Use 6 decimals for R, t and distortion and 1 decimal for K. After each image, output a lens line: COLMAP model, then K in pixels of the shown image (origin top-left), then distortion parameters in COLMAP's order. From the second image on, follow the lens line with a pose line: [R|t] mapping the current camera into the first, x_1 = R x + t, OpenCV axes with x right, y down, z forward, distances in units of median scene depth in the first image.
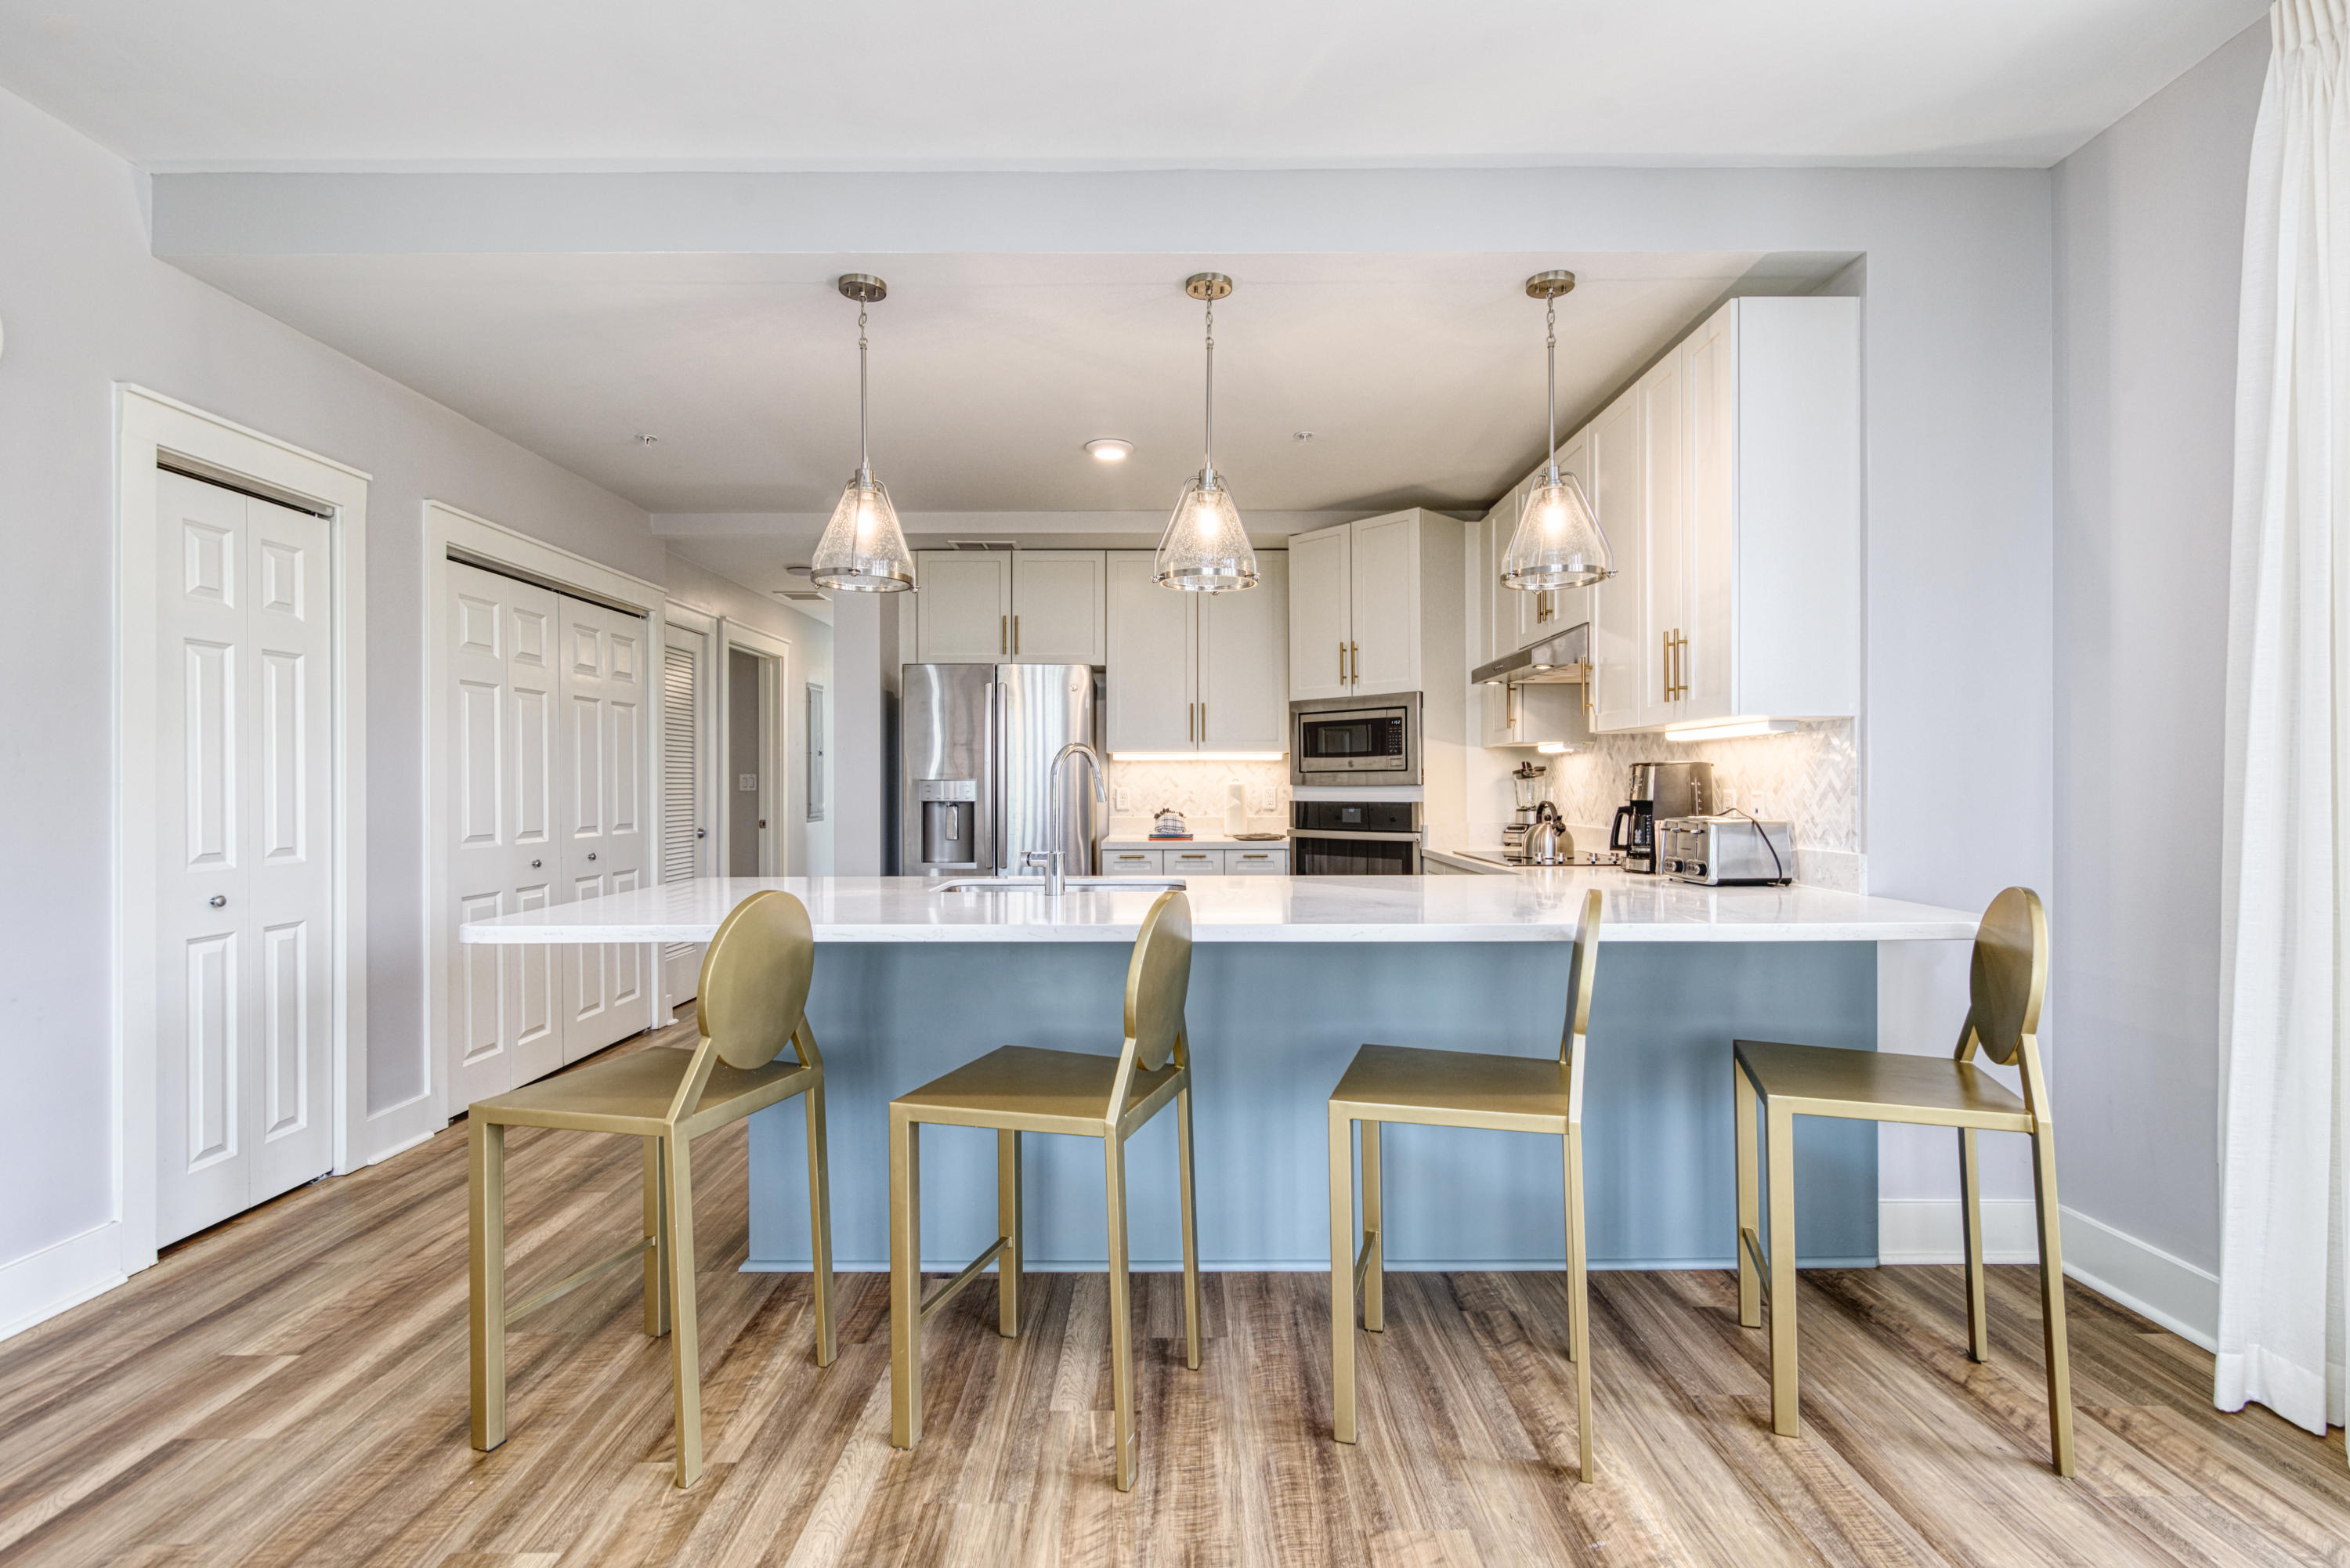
lens RADIAL K [[1088.3, 0, 1175.0], [0, 1088.3, 784.0], [0, 0, 1]] dist [-0.000299, 0.000342]
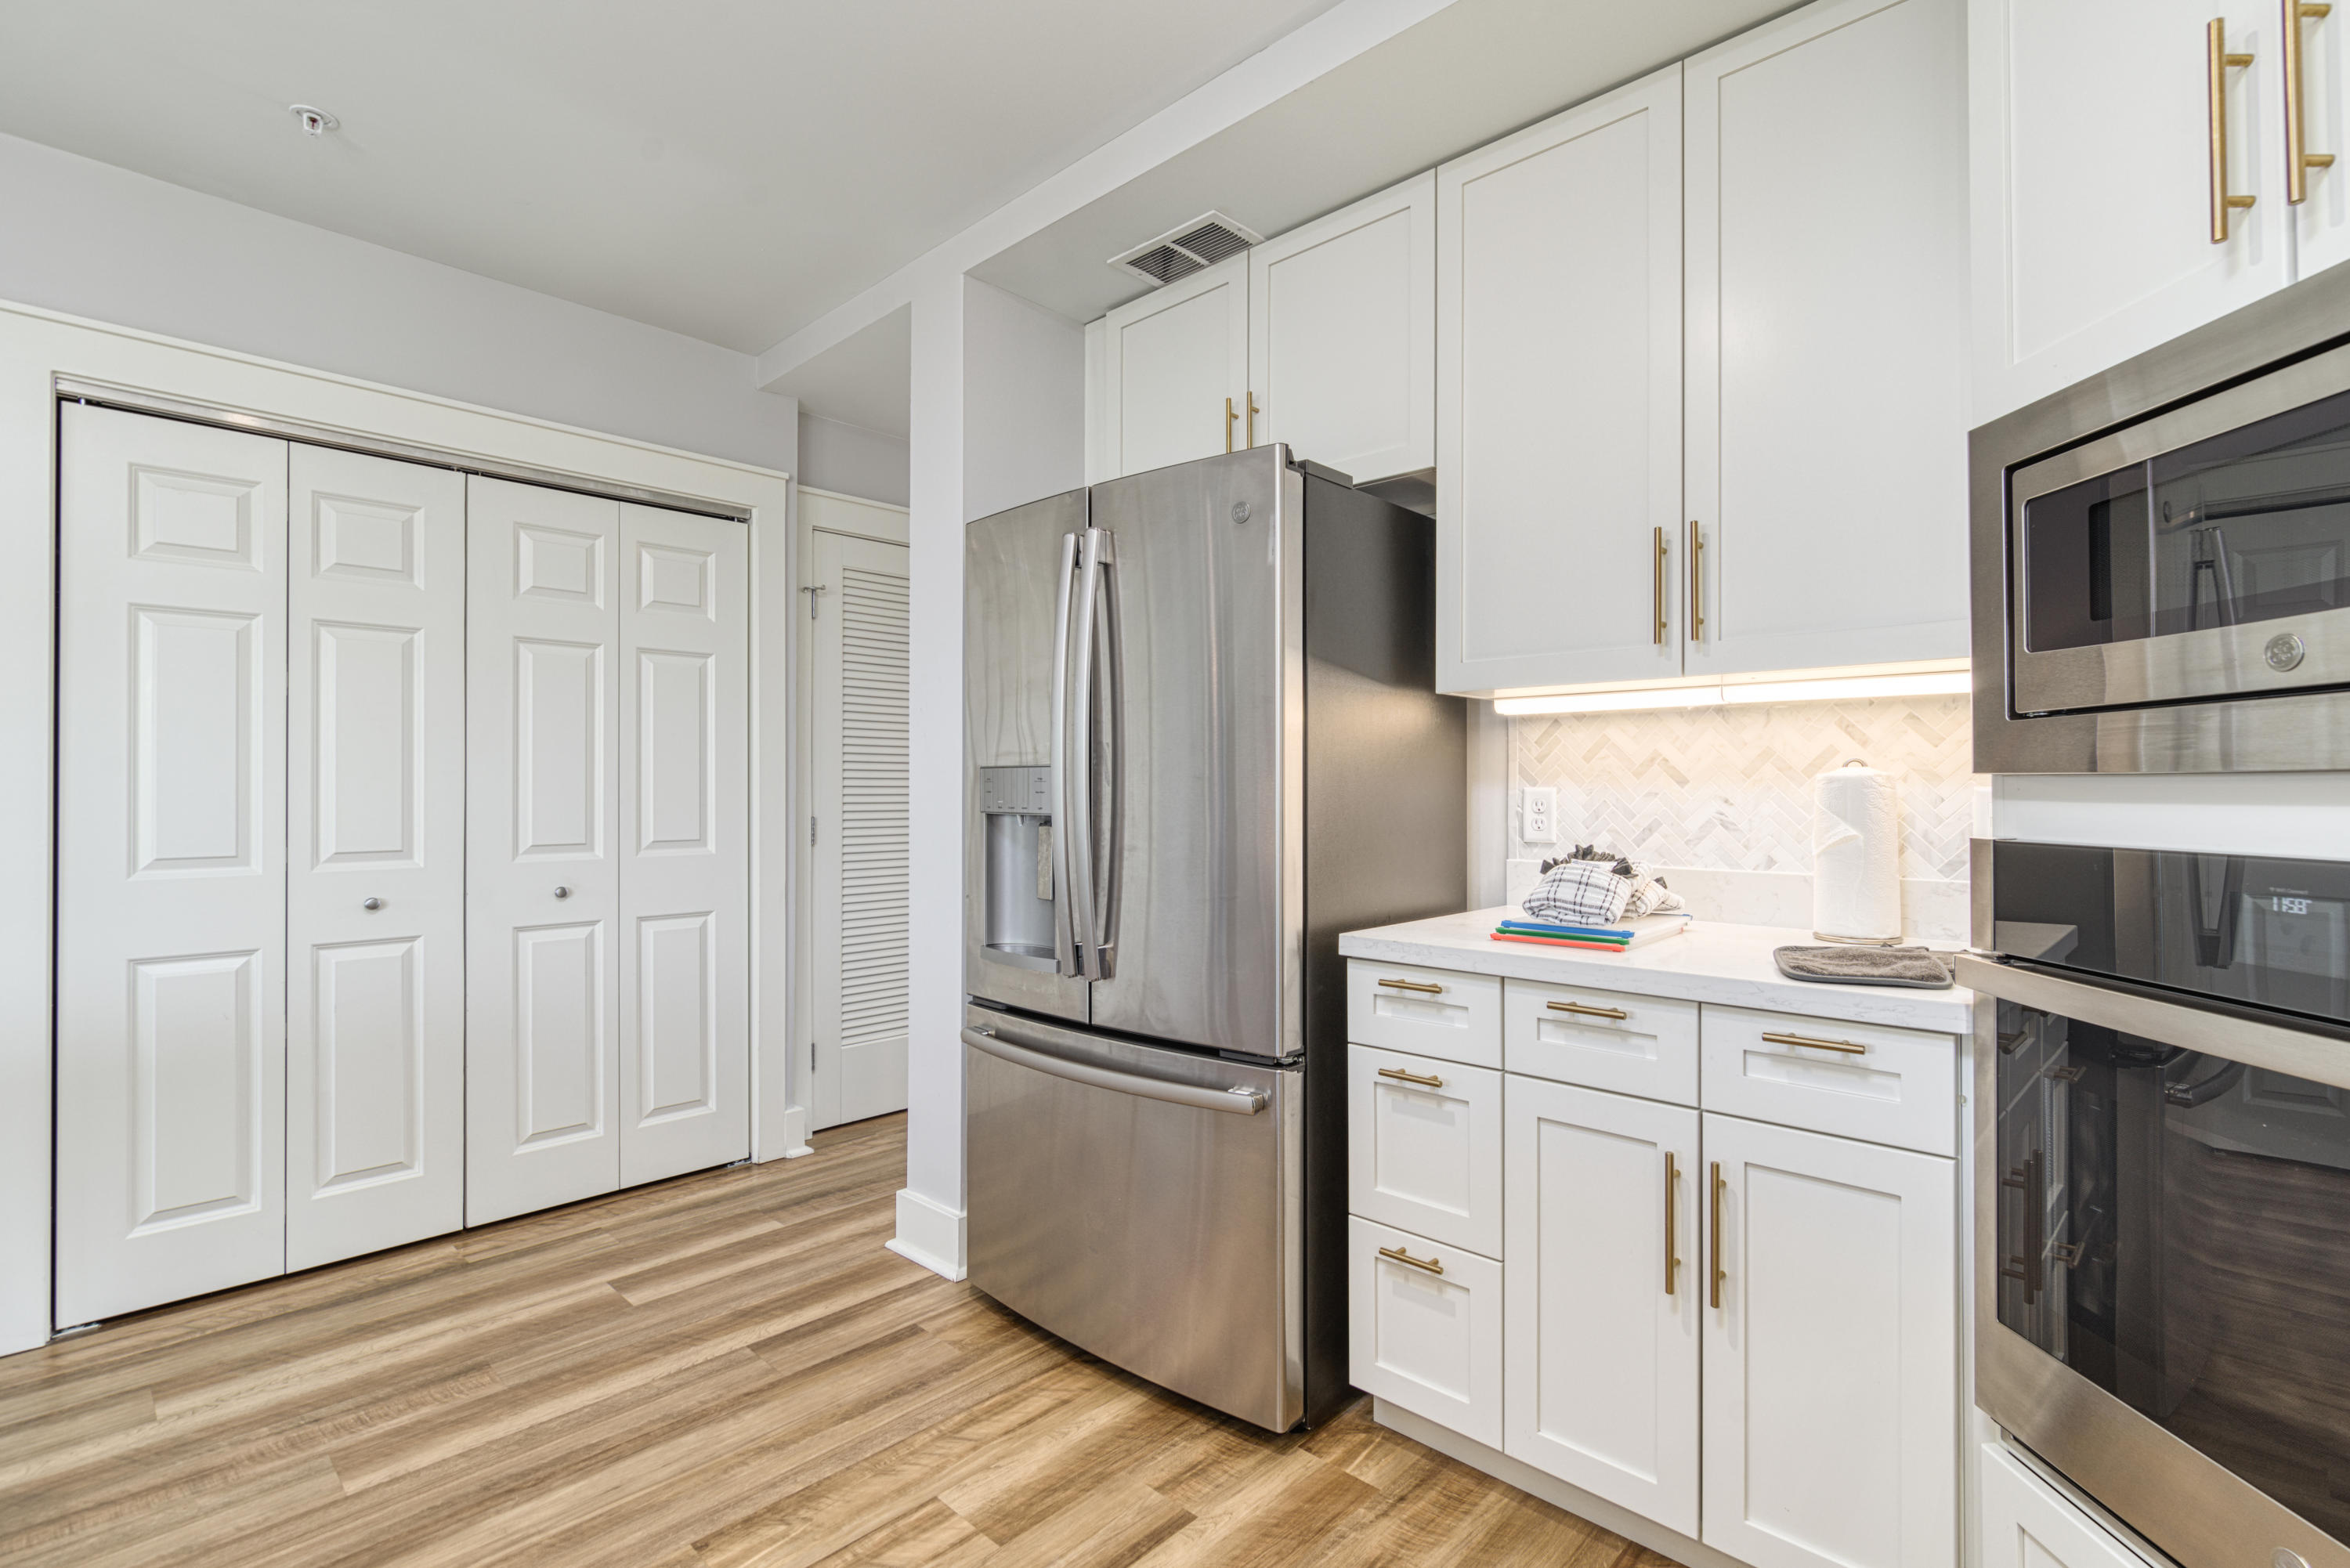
lens RADIAL K [[1086.7, 0, 1199.9], [0, 1086.7, 783.4], [0, 0, 1]] dist [-0.003060, -0.000245]
pose [[0.729920, -0.000197, -0.683533, 0.189482], [-0.002627, 0.999992, -0.003093, 0.005657], [0.683528, 0.004053, 0.729913, 0.919786]]
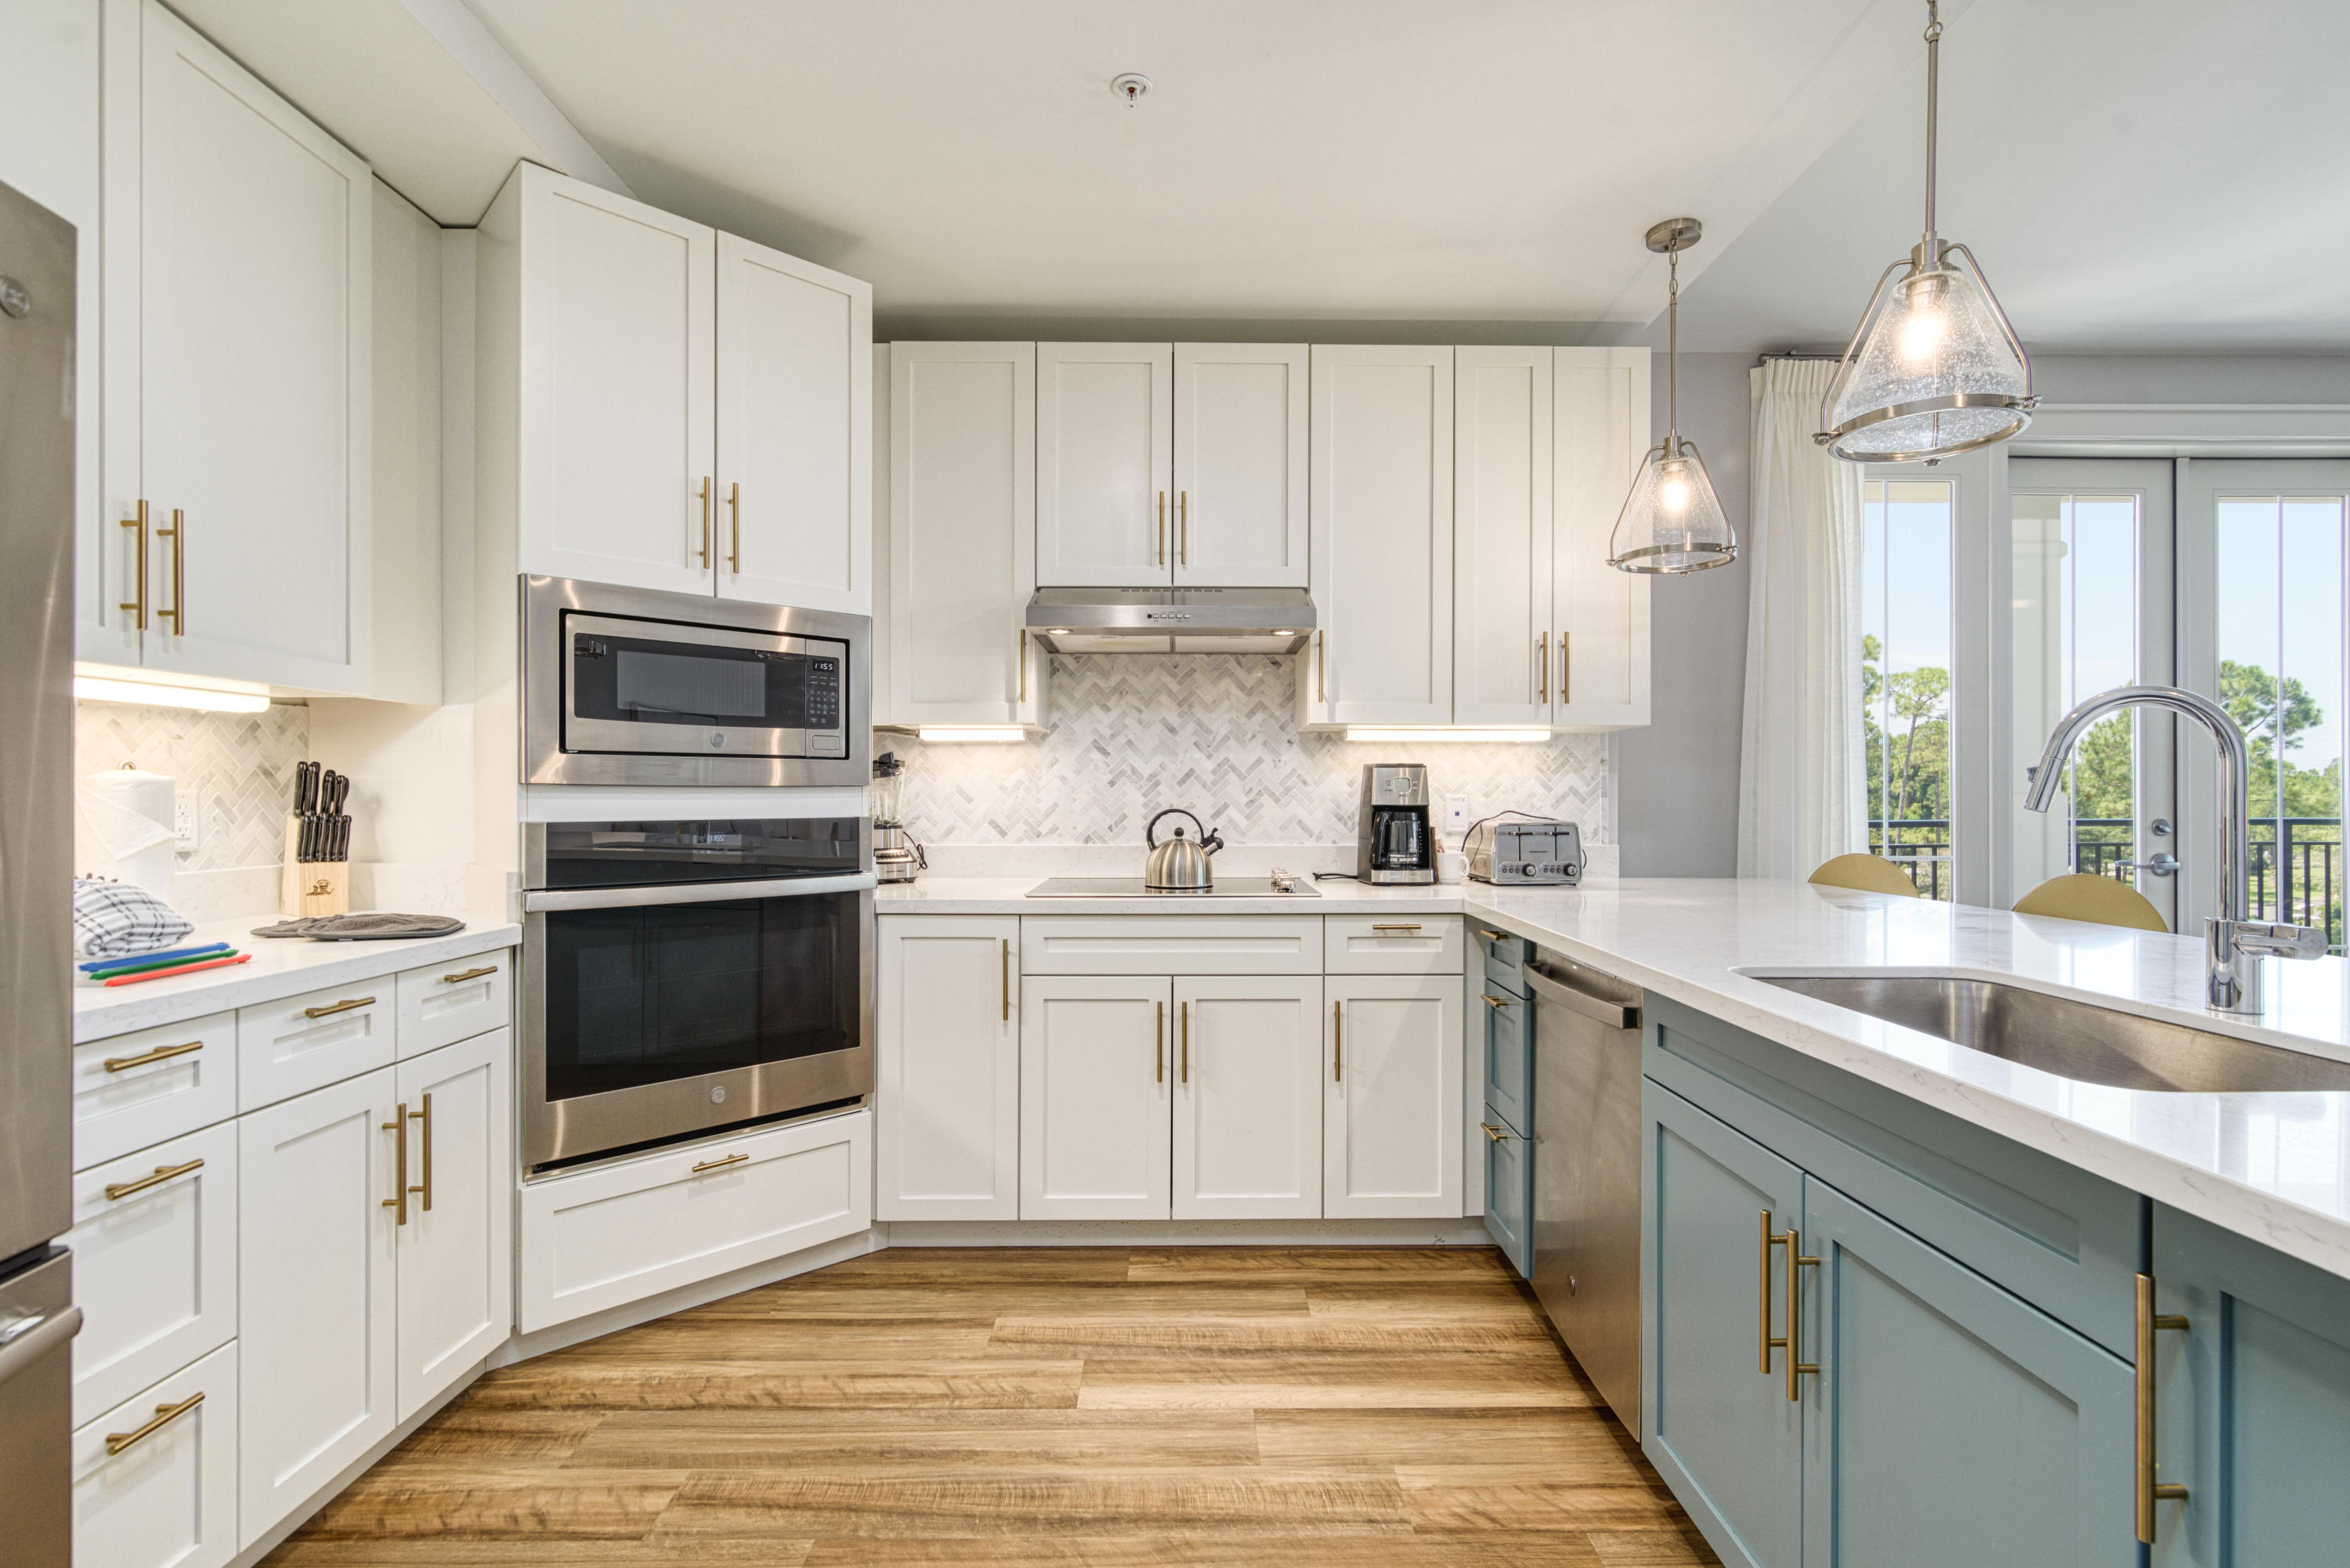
lens RADIAL K [[1076.5, 0, 1198.3], [0, 1076.5, 793.8], [0, 0, 1]] dist [-0.002112, 0.000365]
pose [[-0.017432, 0.003067, 0.999843, -0.383551], [-0.001534, 0.999994, -0.003094, 0.007472], [-0.999847, -0.001588, -0.017427, 0.991096]]
